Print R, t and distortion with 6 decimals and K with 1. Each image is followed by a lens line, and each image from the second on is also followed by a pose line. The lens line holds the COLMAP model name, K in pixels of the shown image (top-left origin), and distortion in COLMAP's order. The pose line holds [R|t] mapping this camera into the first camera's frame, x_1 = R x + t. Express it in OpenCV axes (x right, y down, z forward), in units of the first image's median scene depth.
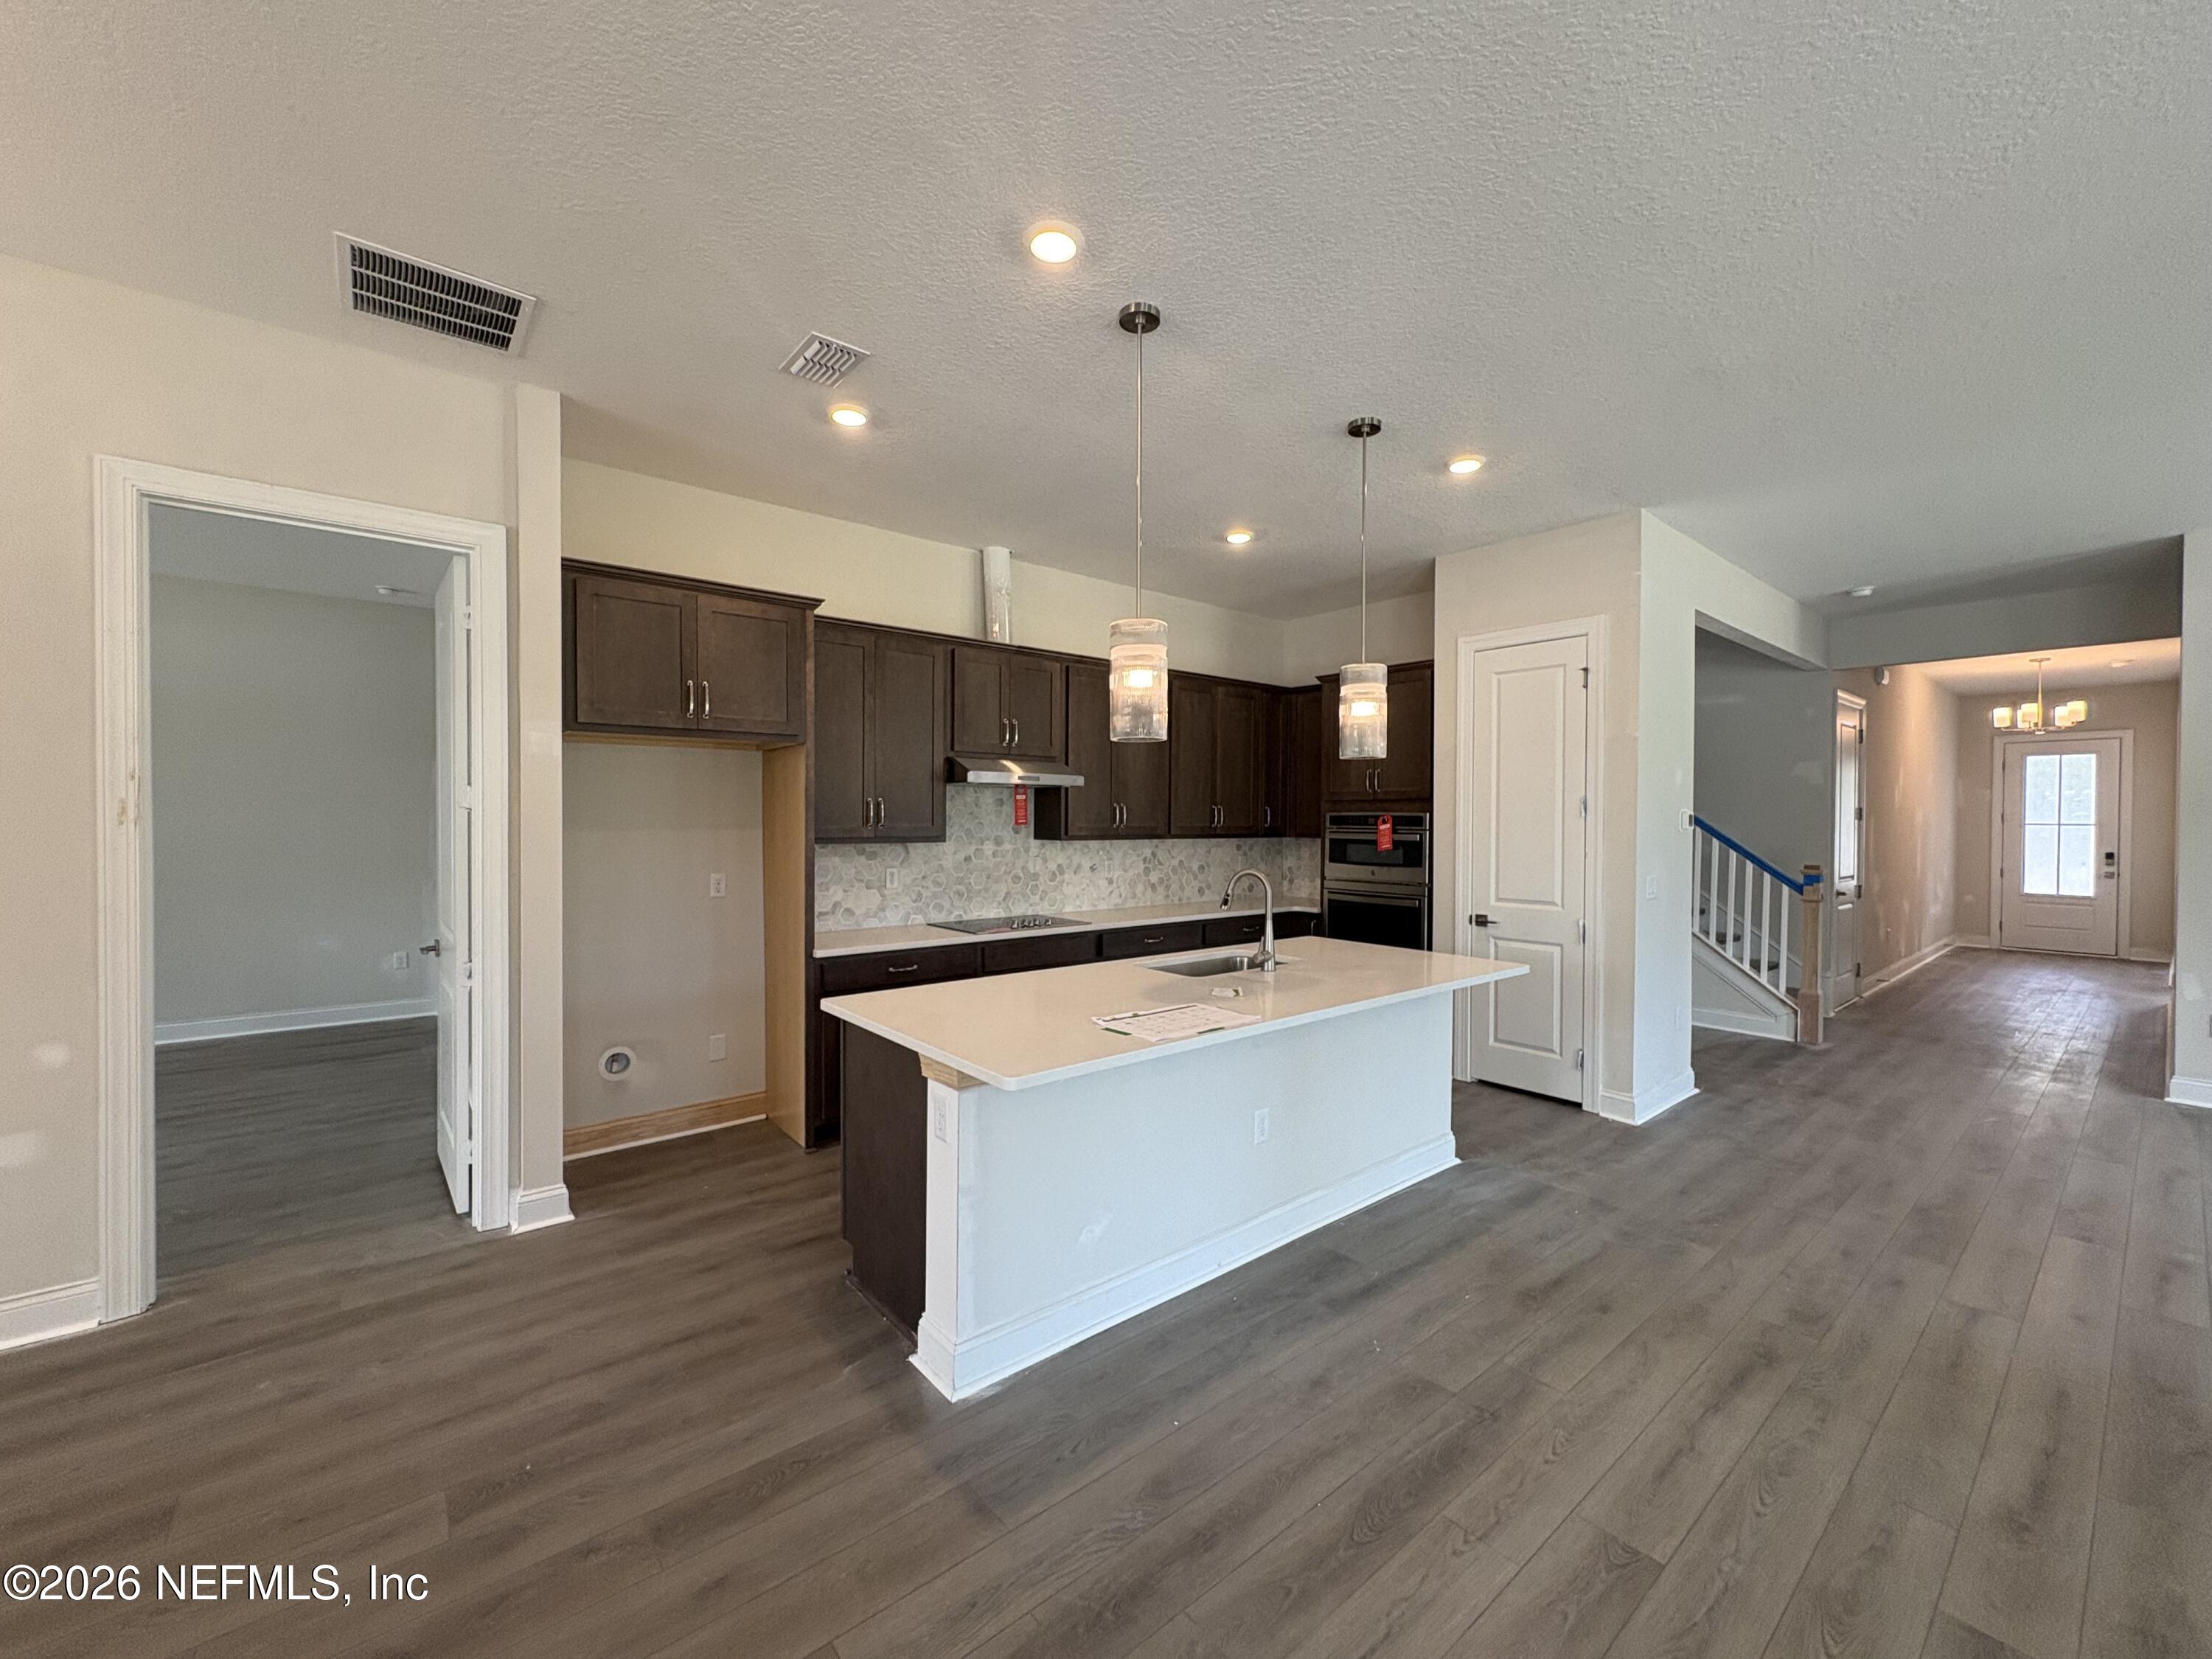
lens RADIAL K [[882.8, 0, 1107.0], [0, 882.8, 826.7], [0, 0, 1]] dist [0.002258, -0.000534]
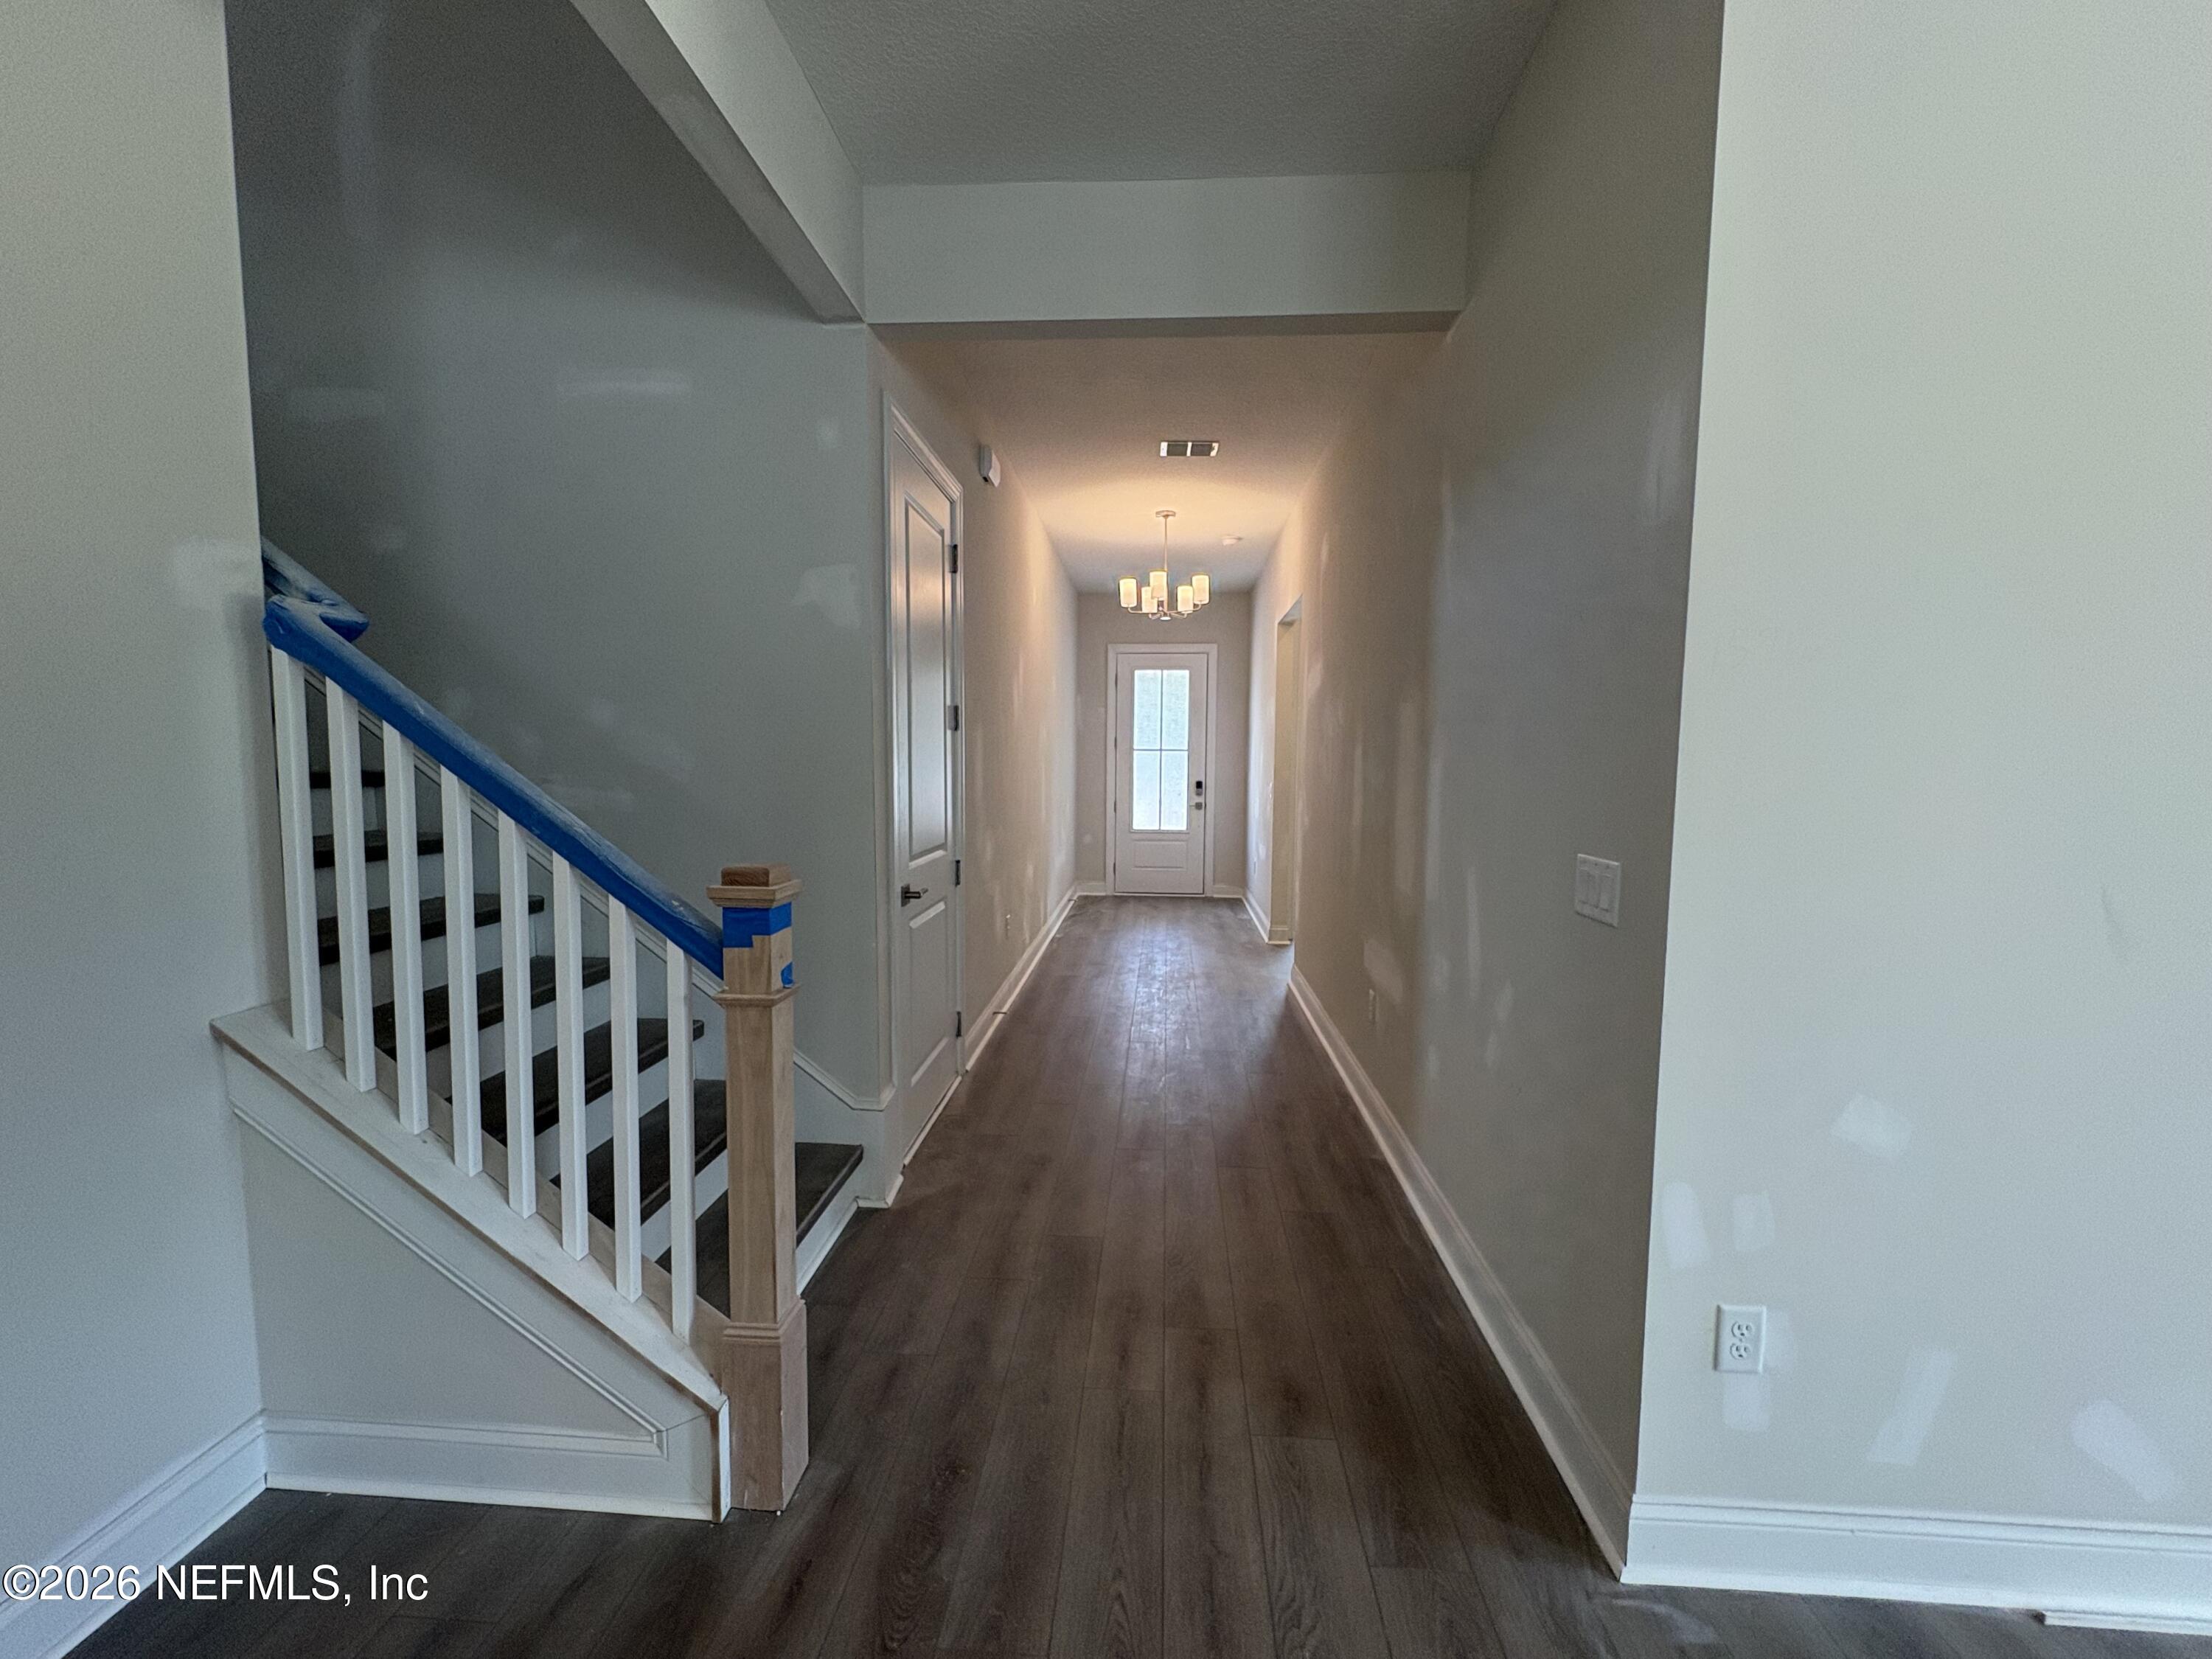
lens RADIAL K [[882.8, 0, 1103.1], [0, 882.8, 821.4], [0, 0, 1]] dist [0.002258, -0.000534]
pose [[0.688301, -0.053739, 0.723432, 0.179826], [0.005825, 0.997630, 0.068566, 0.003447], [-0.725402, -0.042980, 0.686983, 0.196188]]
